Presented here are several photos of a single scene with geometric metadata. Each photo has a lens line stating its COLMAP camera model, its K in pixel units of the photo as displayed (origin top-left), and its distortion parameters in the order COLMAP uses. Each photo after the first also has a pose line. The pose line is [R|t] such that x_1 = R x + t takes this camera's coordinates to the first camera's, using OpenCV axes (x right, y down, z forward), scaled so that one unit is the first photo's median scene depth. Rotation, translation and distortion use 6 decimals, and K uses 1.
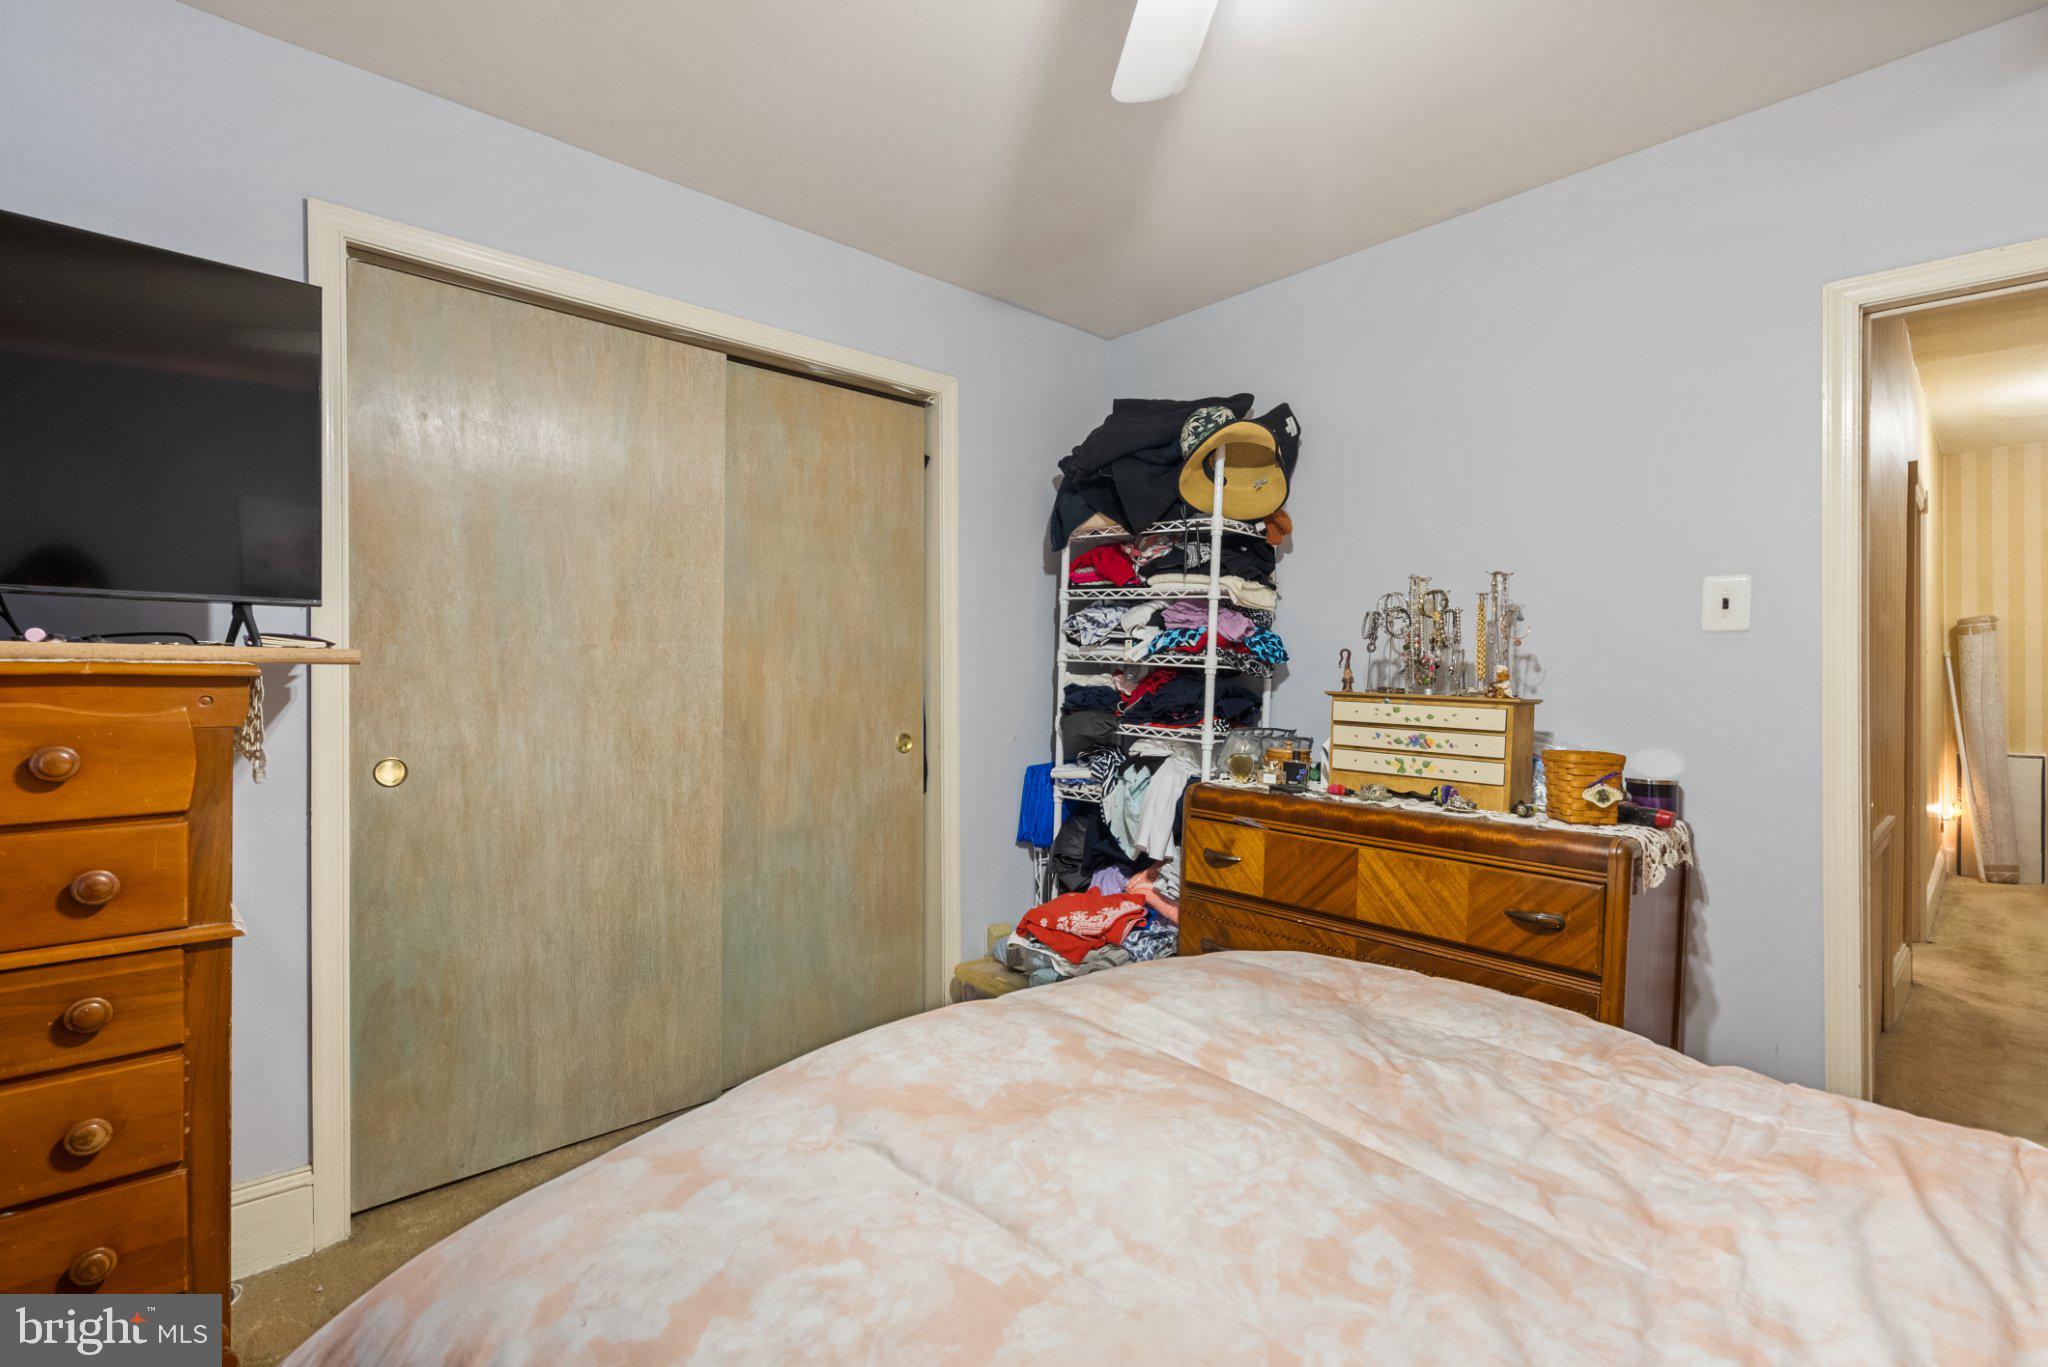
lens RADIAL K [[931.3, 0, 1024.0], [0, 931.3, 683.5], [0, 0, 1]] dist [-0.002944, 0.000498]
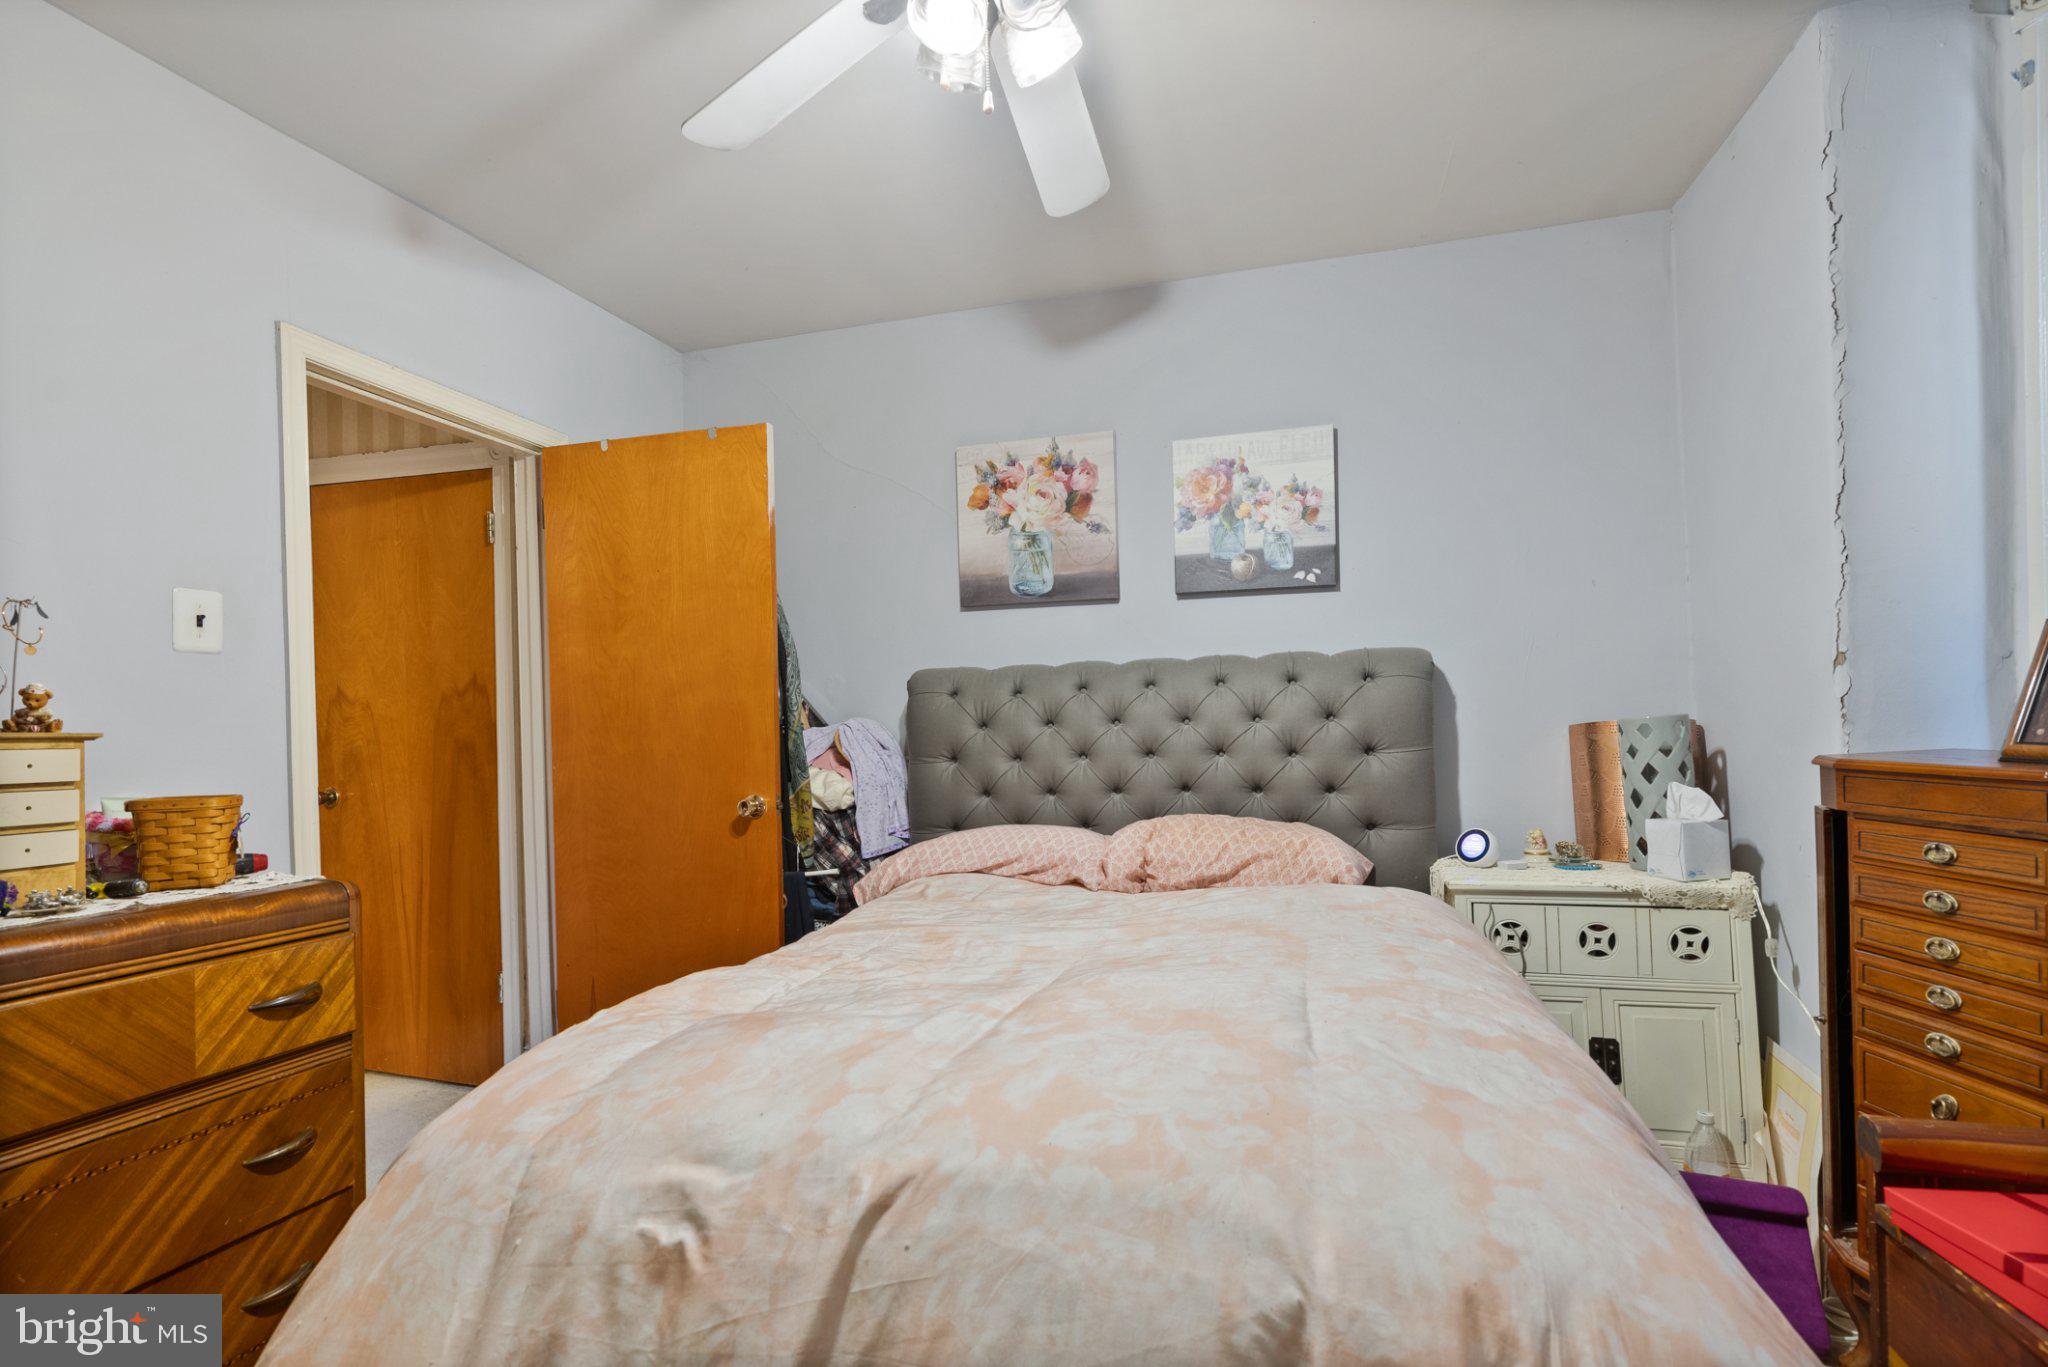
lens RADIAL K [[955.6, 0, 1019.7], [0, 955.6, 715.6], [0, 0, 1]] dist [-0.005362, 0.002312]
pose [[-0.489788, -0.003011, 0.871837, -0.411169], [0.018535, 0.999732, 0.013866, 0.006848], [-0.871645, 0.022951, -0.489601, 0.733537]]
